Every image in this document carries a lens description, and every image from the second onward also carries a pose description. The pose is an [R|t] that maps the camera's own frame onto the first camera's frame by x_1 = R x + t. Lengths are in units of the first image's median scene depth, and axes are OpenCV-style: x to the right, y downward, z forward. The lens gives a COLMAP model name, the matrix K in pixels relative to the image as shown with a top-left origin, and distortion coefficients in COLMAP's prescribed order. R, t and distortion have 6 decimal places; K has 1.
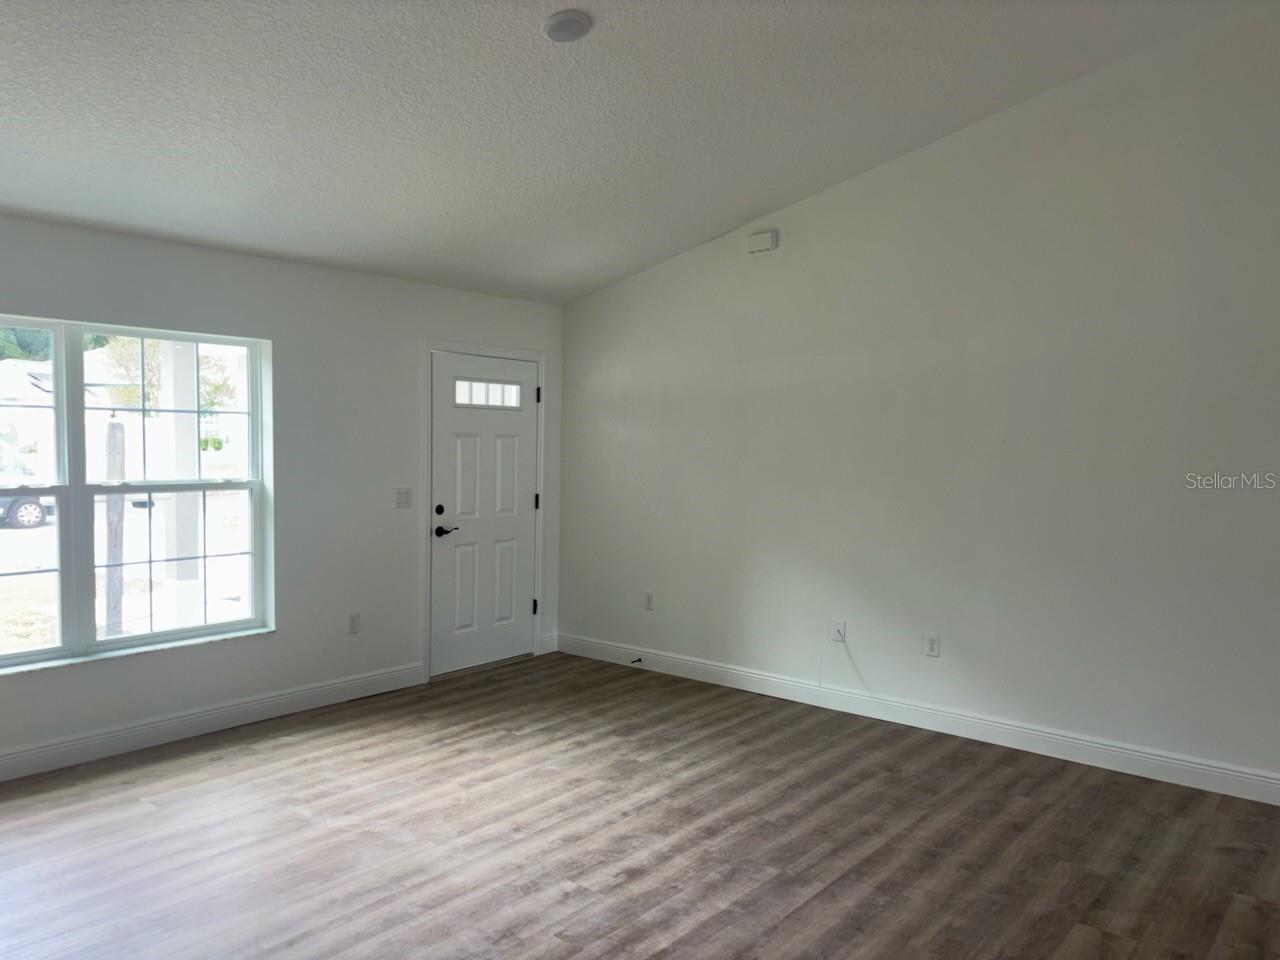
lens RADIAL K [[956.3, 0, 635.8], [0, 956.3, 500.3], [0, 0, 1]] dist [0.057916, -0.030463]
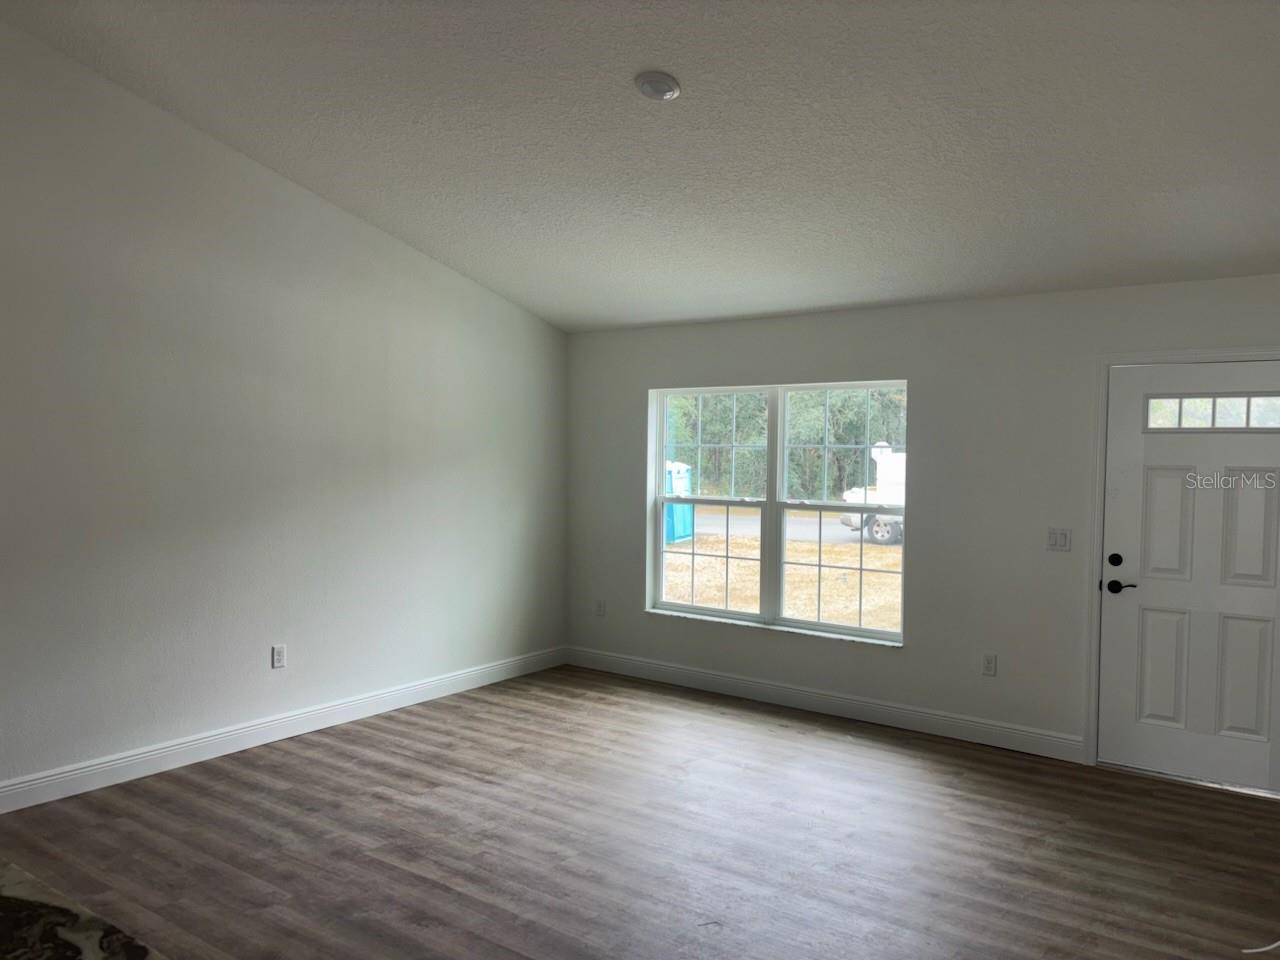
lens RADIAL K [[964.4, 0, 637.6], [0, 964.4, 494.9], [0, 0, 1]] dist [0.043652, -0.026087]
pose [[0.052241, 0.028421, -0.998230, 0.707574], [-0.078279, 0.996636, 0.024279, -0.039394], [0.995562, 0.076872, 0.054290, 0.649197]]
